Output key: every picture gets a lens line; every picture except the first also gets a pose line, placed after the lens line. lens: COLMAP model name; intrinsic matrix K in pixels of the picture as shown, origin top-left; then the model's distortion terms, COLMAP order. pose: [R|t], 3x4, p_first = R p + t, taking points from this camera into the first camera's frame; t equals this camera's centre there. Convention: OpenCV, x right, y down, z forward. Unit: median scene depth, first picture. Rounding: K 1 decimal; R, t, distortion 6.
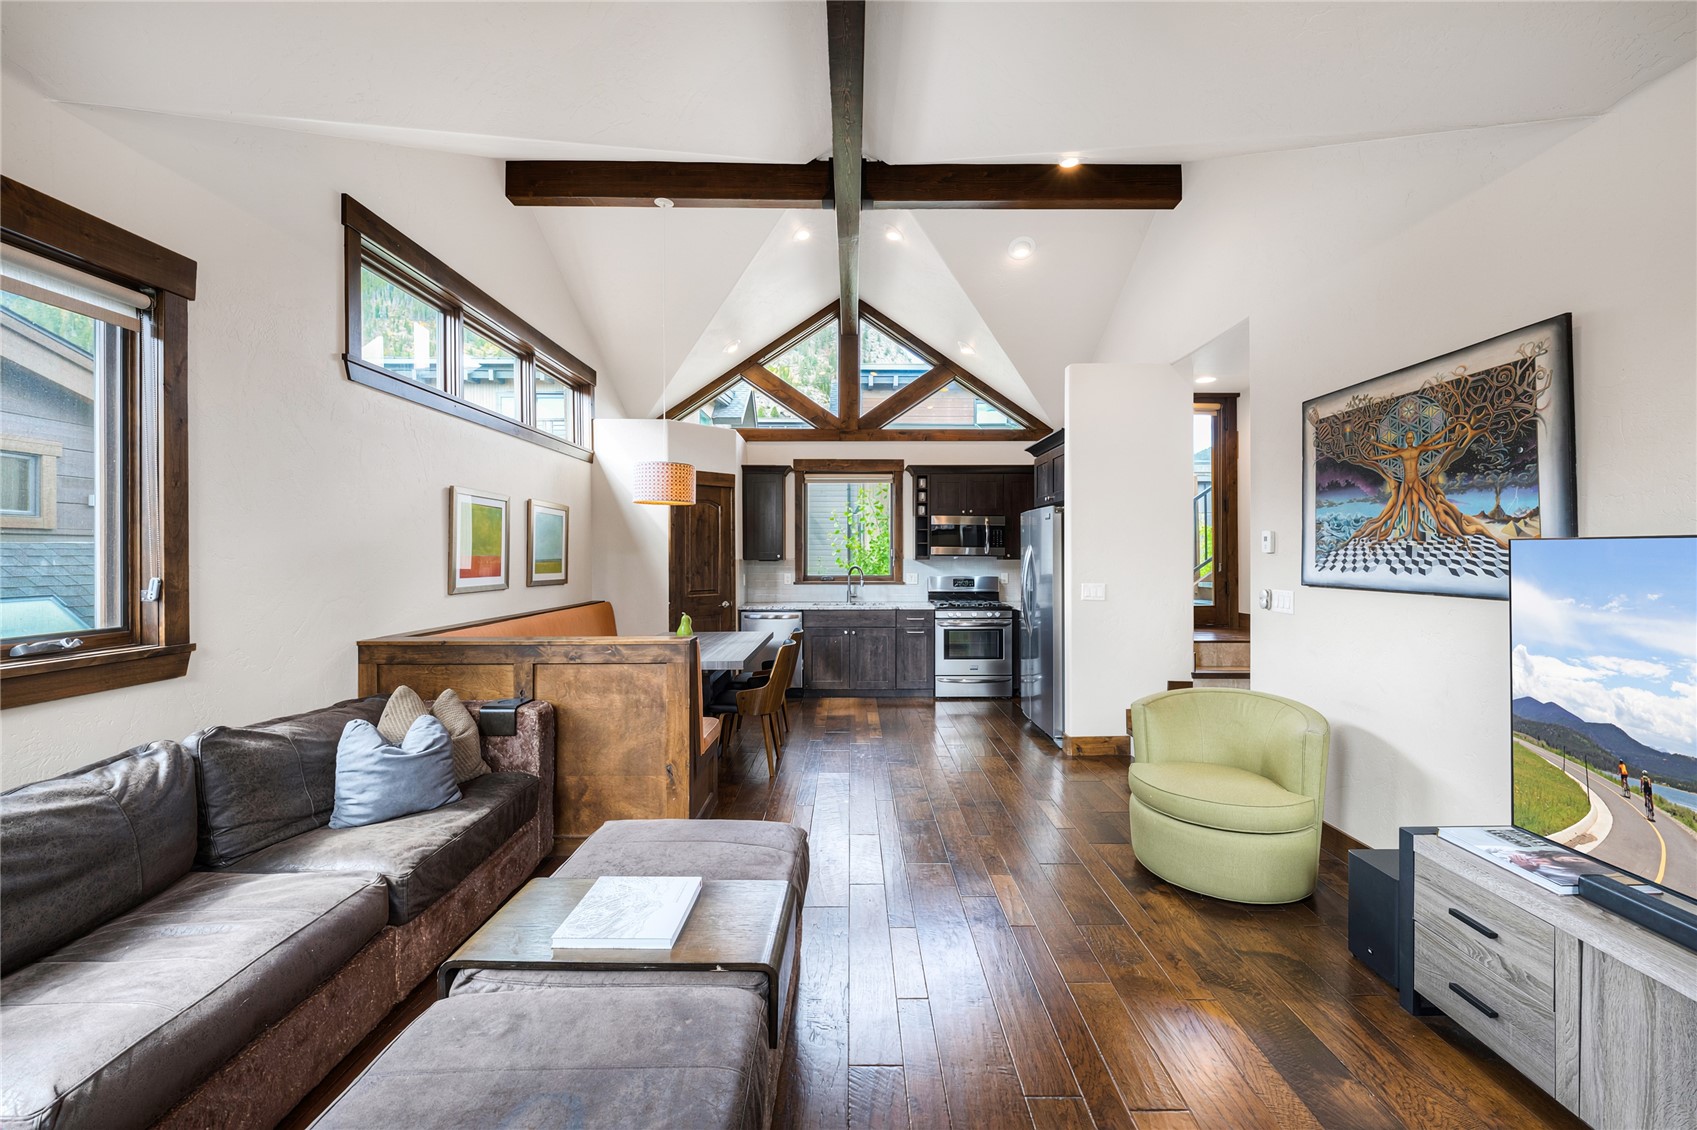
lens RADIAL K [[654.0, 0, 858.8], [0, 654.0, 553.2], [0, 0, 1]] dist [-0.000614, -0.001805]
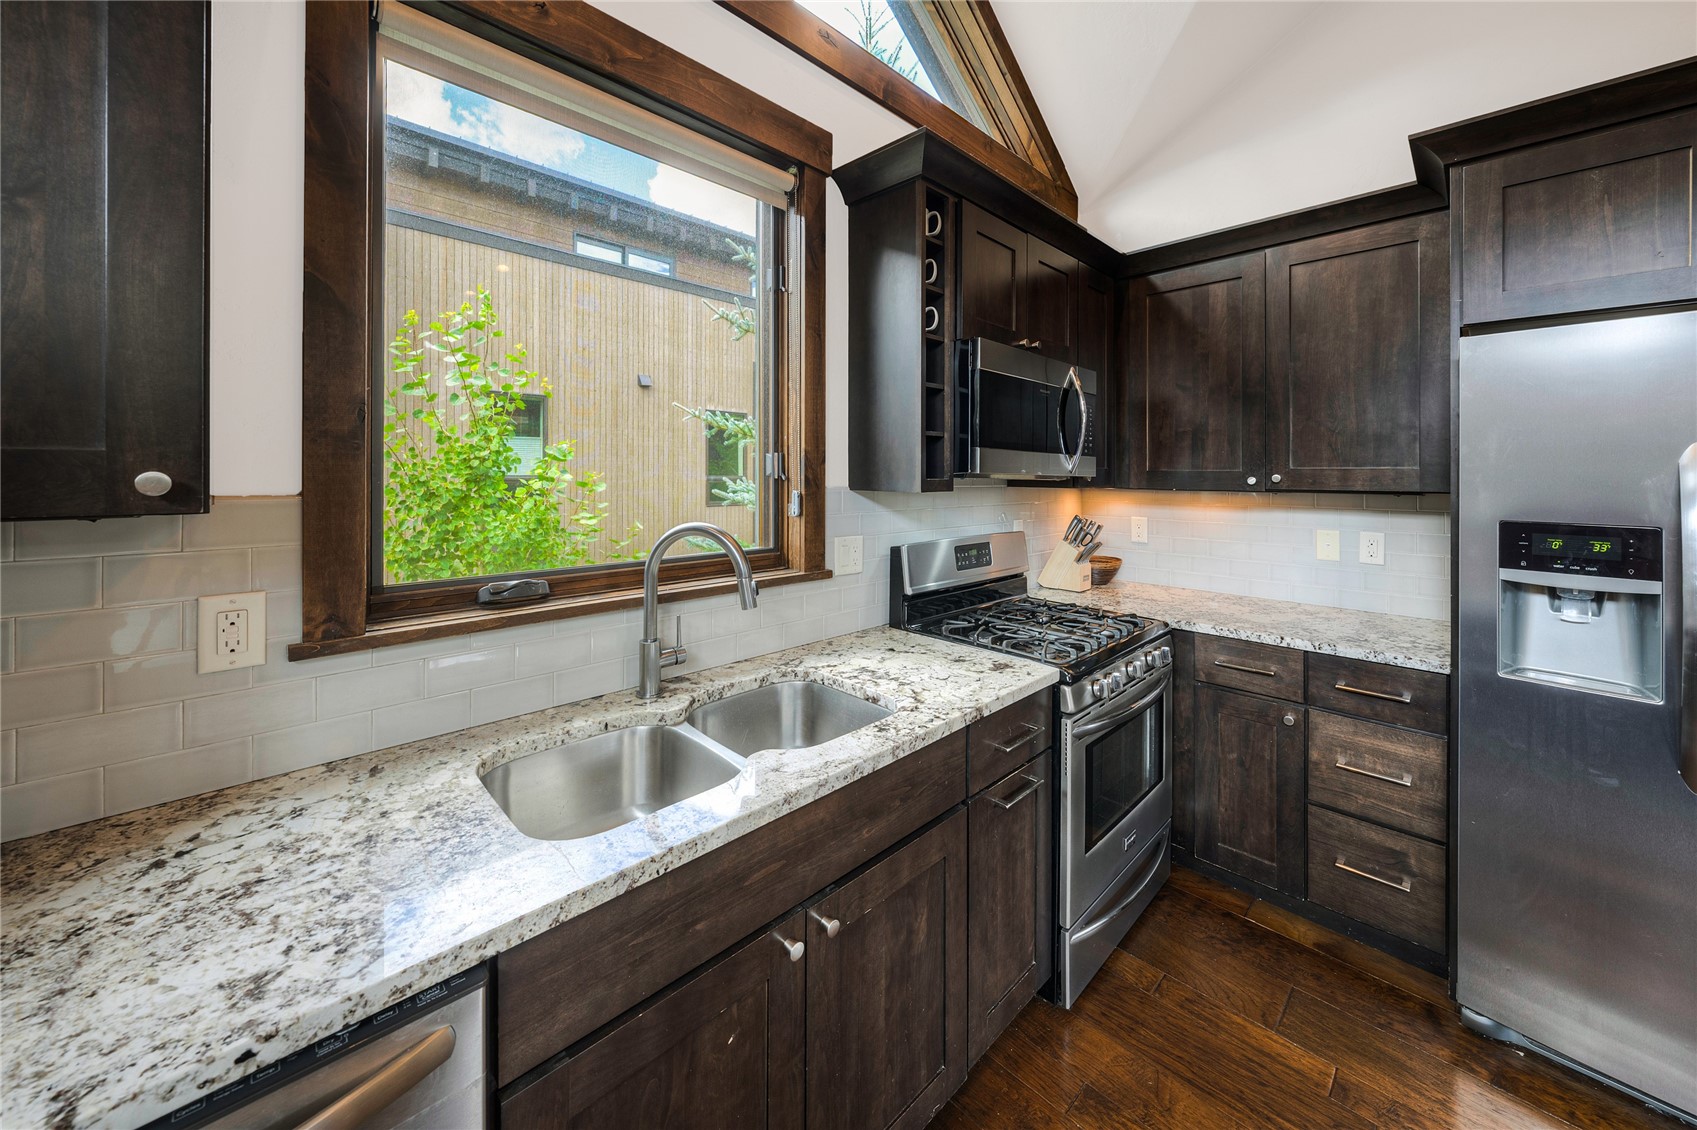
lens RADIAL K [[611.8, 0, 865.8], [0, 611.8, 475.1], [0, 0, 1]] dist [-0.002523, 0.000023]
pose [[0.708417, 0.006512, 0.705764, -0.172509], [-0.012030, 0.999924, 0.002849, 0.003449], [-0.705691, -0.010509, 0.708442, 1.309665]]
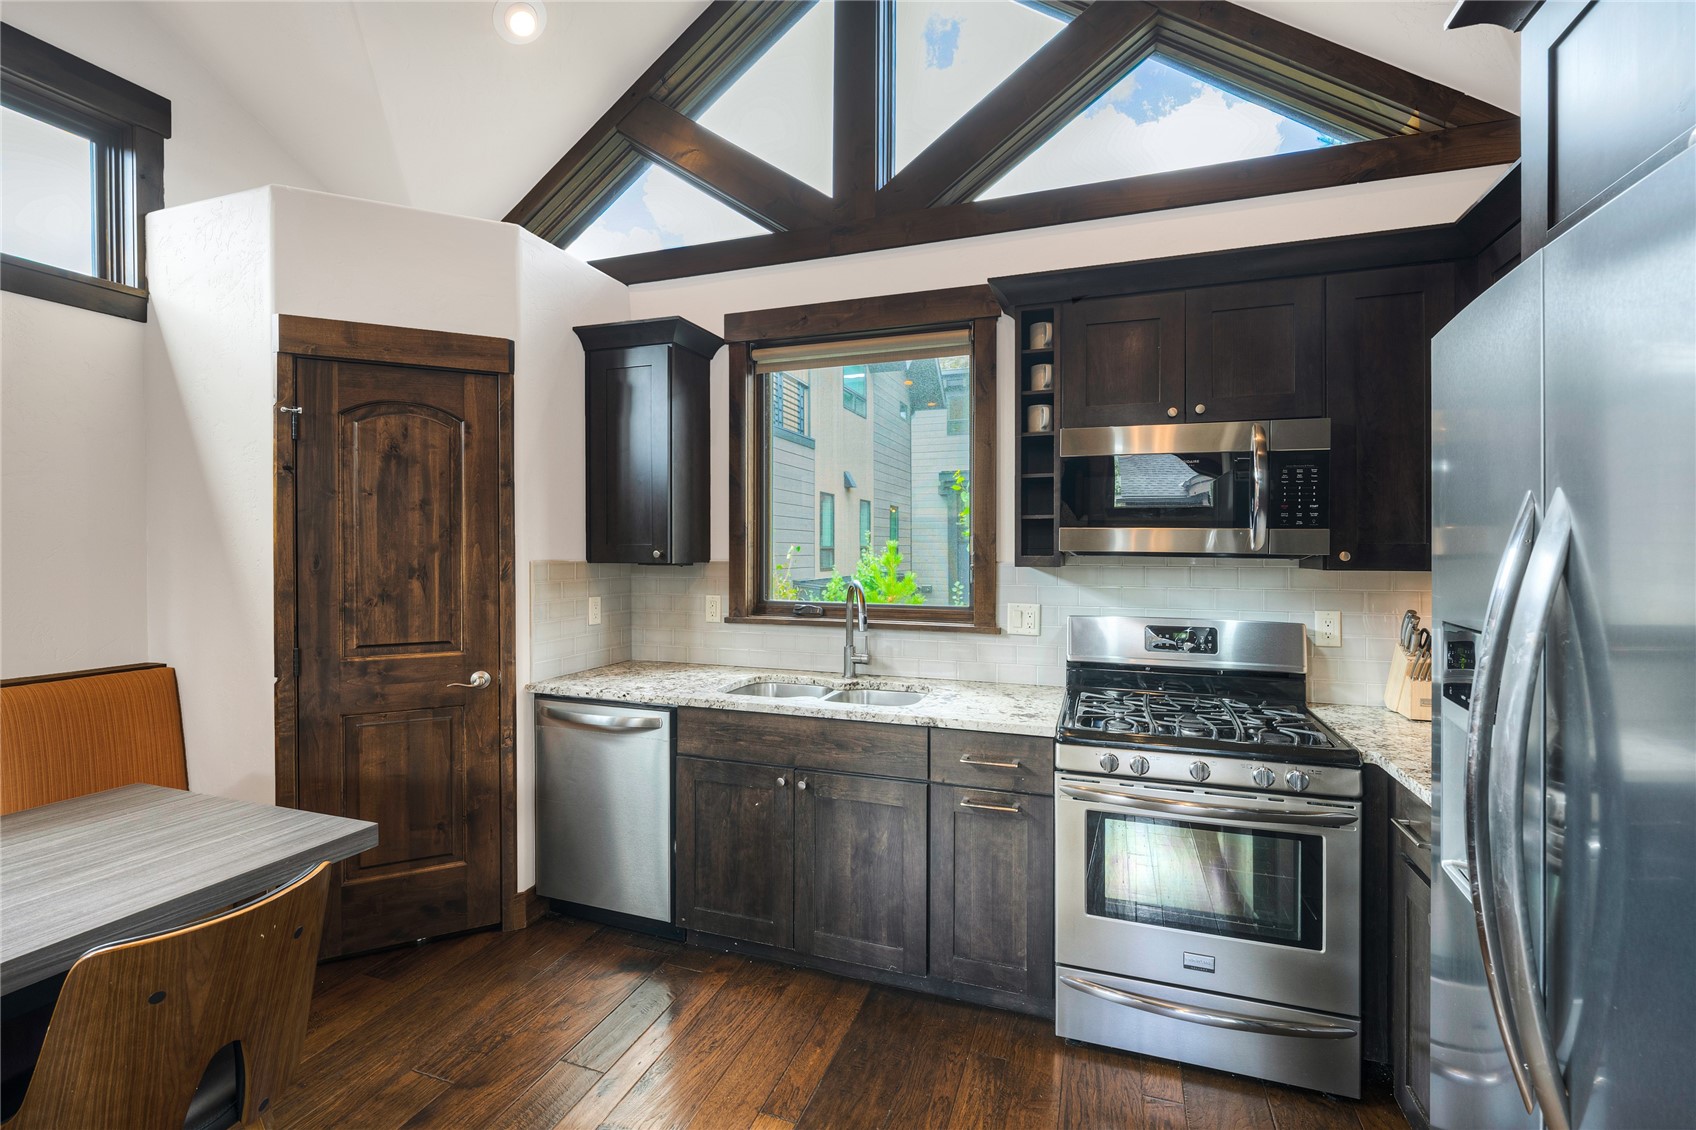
lens RADIAL K [[732.6, 0, 853.9], [0, 732.6, 547.5], [0, 0, 1]] dist [-0.002188, -0.000166]
pose [[0.939229, 0.003076, -0.343277, 0.214856], [-0.002691, 0.999995, 0.001598, -0.000213], [0.343281, -0.000578, 0.939233, 0.978199]]
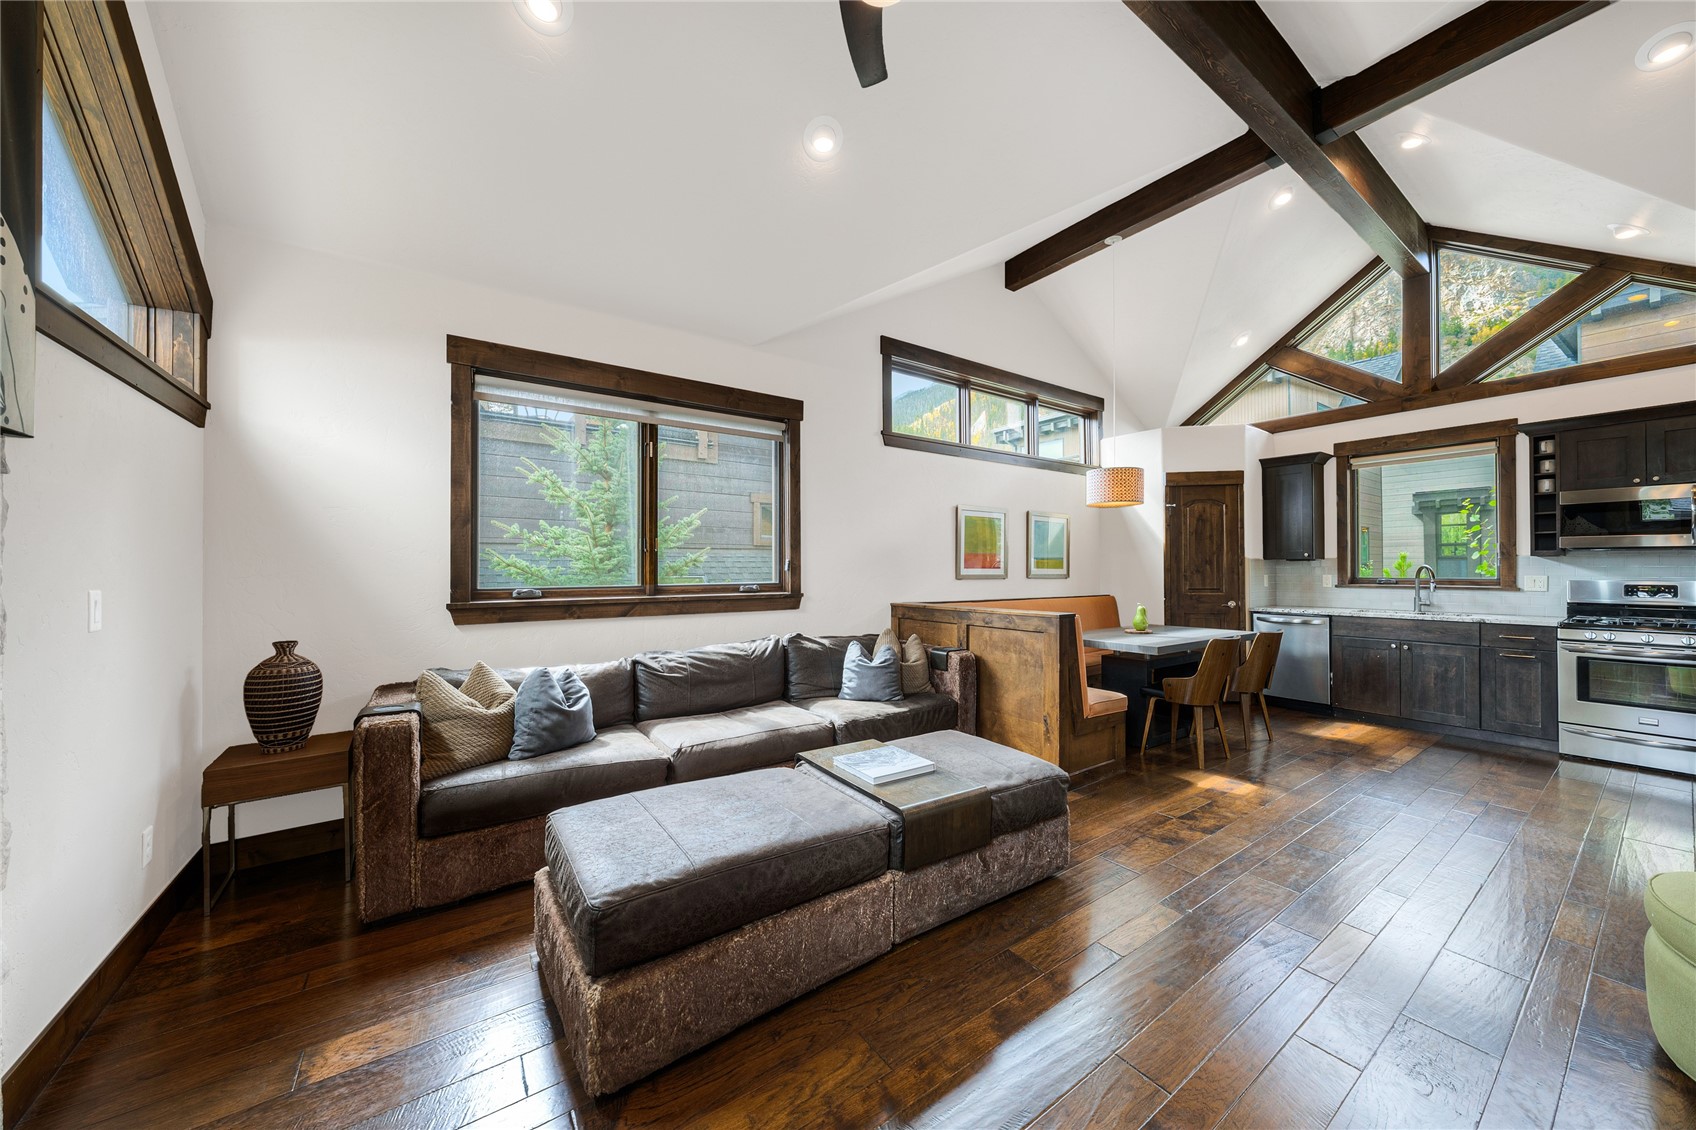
lens RADIAL K [[593.0, 0, 875.8], [0, 593.0, 566.6], [0, 0, 1]] dist [-0.006391, 0.000148]
pose [[0.579281, -0.003920, -0.815119, 0.306981], [0.002916, 0.999992, -0.002737, 0.033209], [0.815123, -0.000791, 0.579287, 0.069743]]
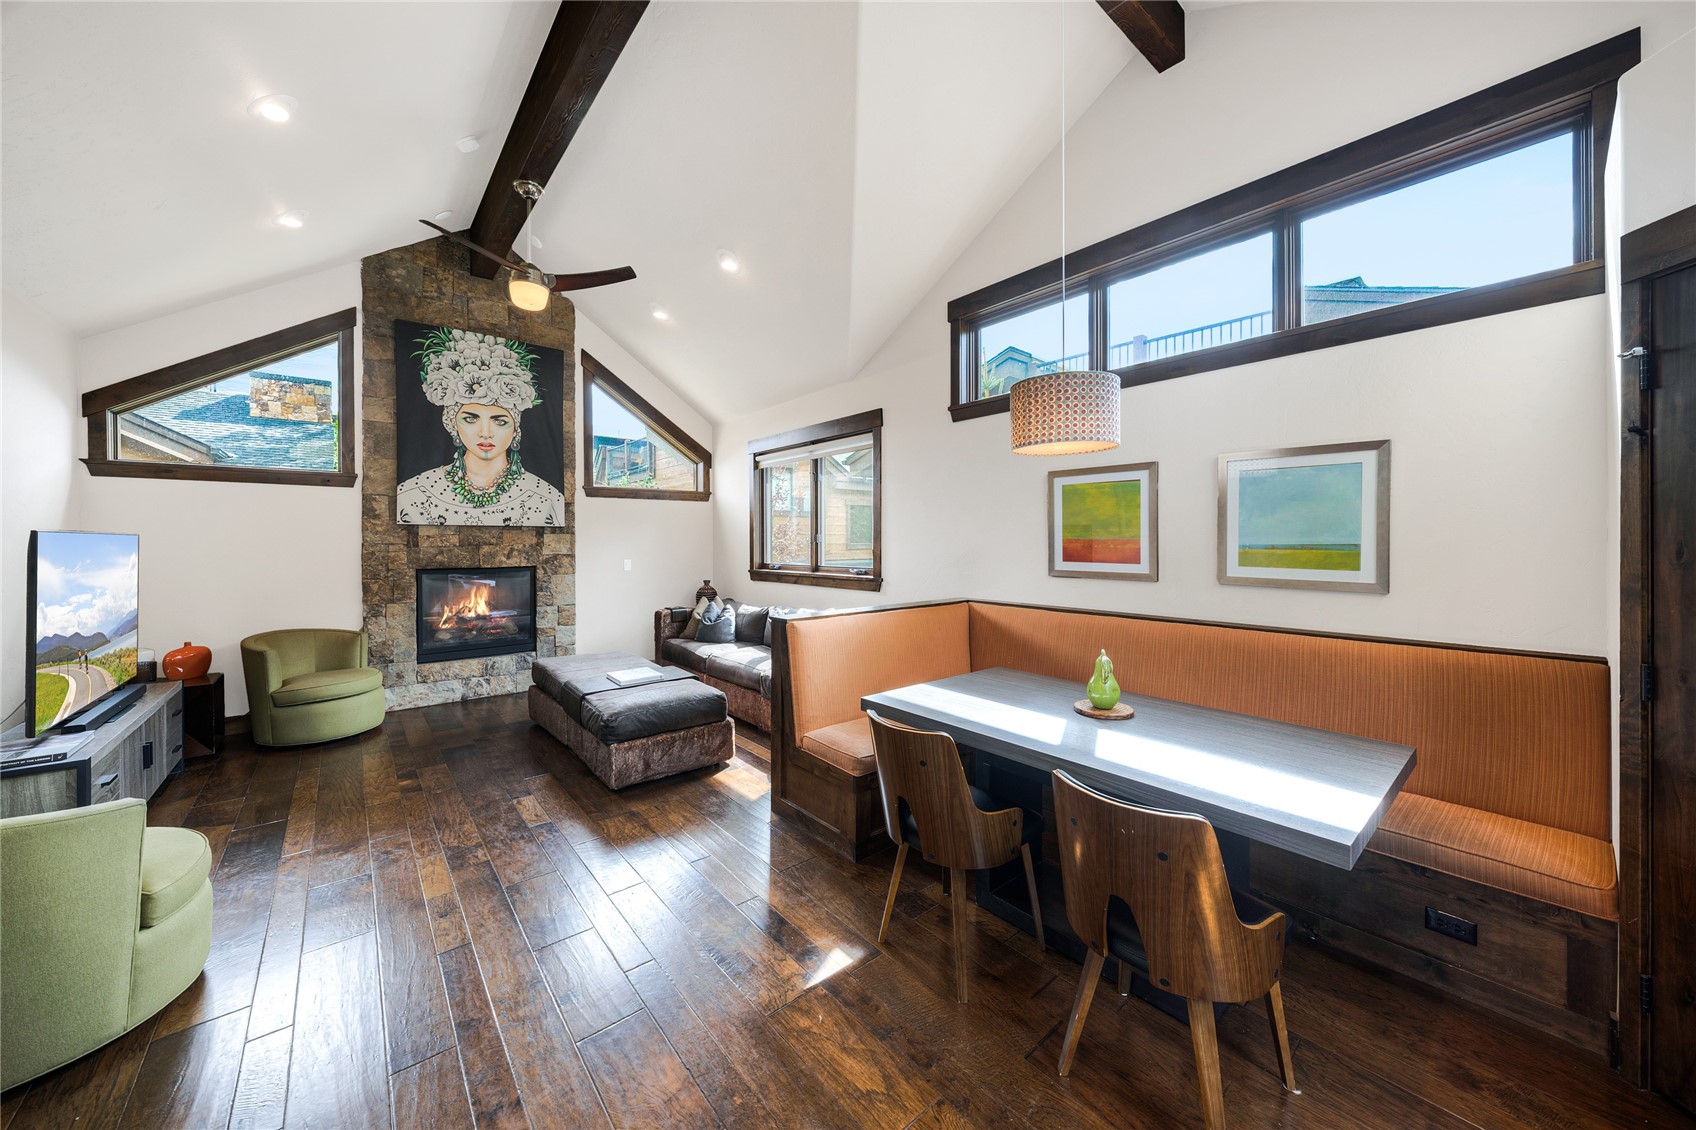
lens RADIAL K [[593.0, 0, 846.7], [0, 593.0, 542.3], [0, 0, 1]] dist [-0.006391, 0.000148]
pose [[-0.769132, 0.003779, -0.639079, 0.198910], [0.003894, 0.999992, 0.001226, 0.005650], [0.639079, -0.001546, -0.769140, 1.316381]]
